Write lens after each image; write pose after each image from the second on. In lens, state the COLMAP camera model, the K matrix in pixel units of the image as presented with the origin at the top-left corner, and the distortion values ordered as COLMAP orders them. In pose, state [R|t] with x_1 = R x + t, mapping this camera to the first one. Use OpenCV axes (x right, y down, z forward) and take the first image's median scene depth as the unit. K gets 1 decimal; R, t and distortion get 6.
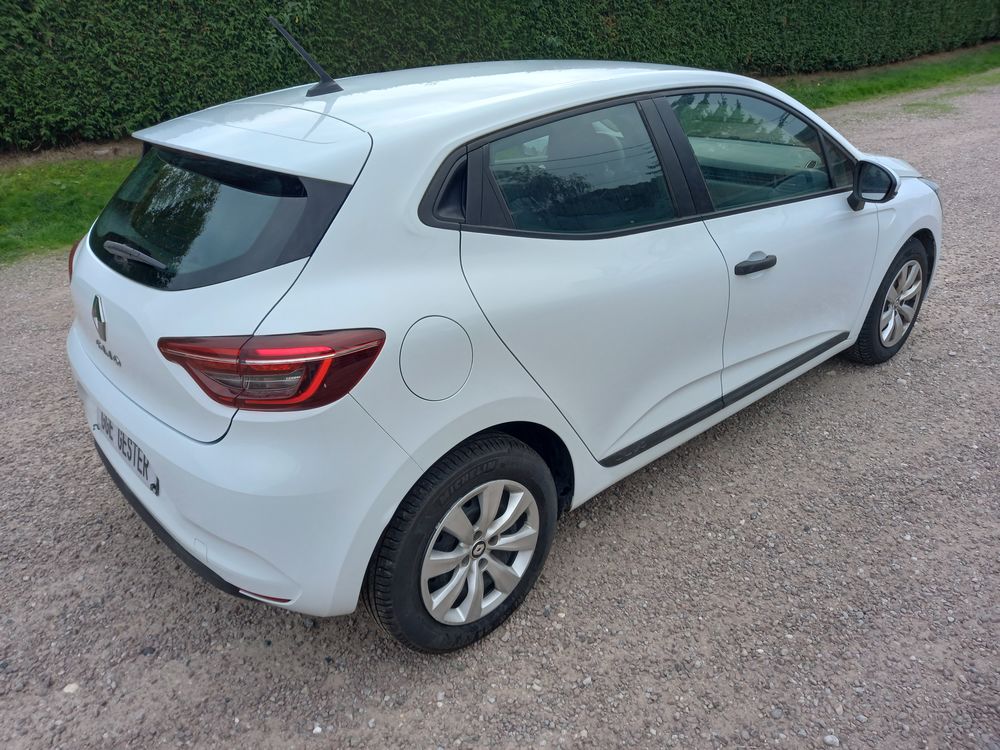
lens RADIAL K [[728.5, 0, 504.8], [0, 728.5, 374.8], [0, 0, 1]] dist [0.046411, -0.023232]
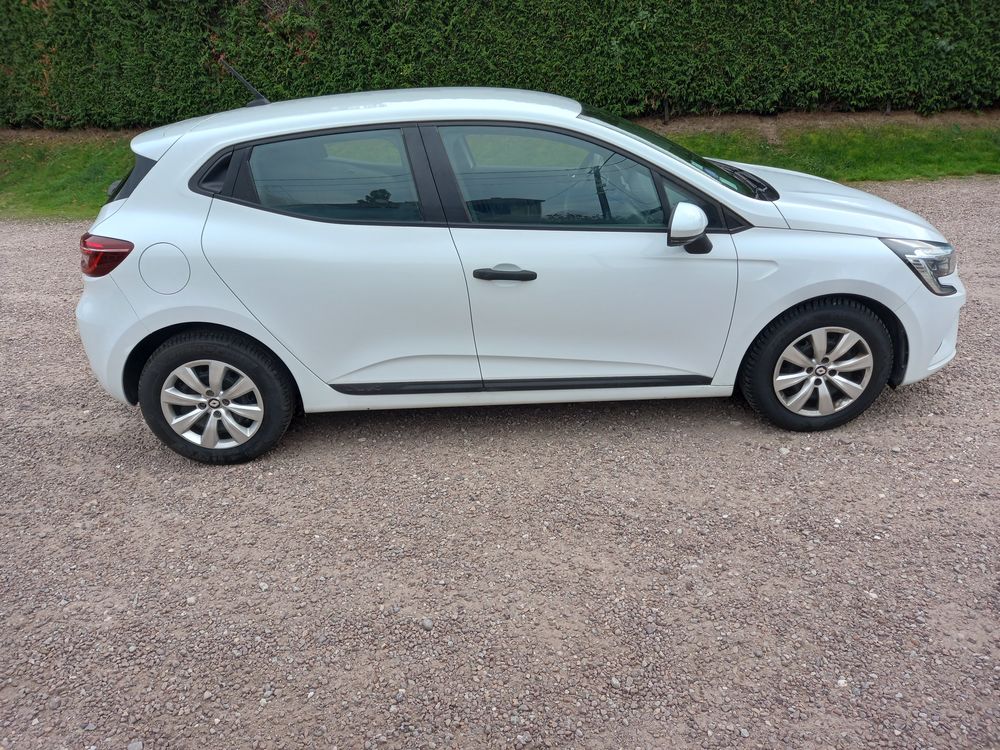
lens RADIAL K [[728.5, 0, 504.8], [0, 728.5, 374.8], [0, 0, 1]] dist [0.046411, -0.023232]
pose [[0.775832, 0.273097, -0.568773, 0.864644], [-0.265386, 0.959096, 0.098513, -0.091017], [0.572411, 0.074515, 0.816574, 0.045522]]
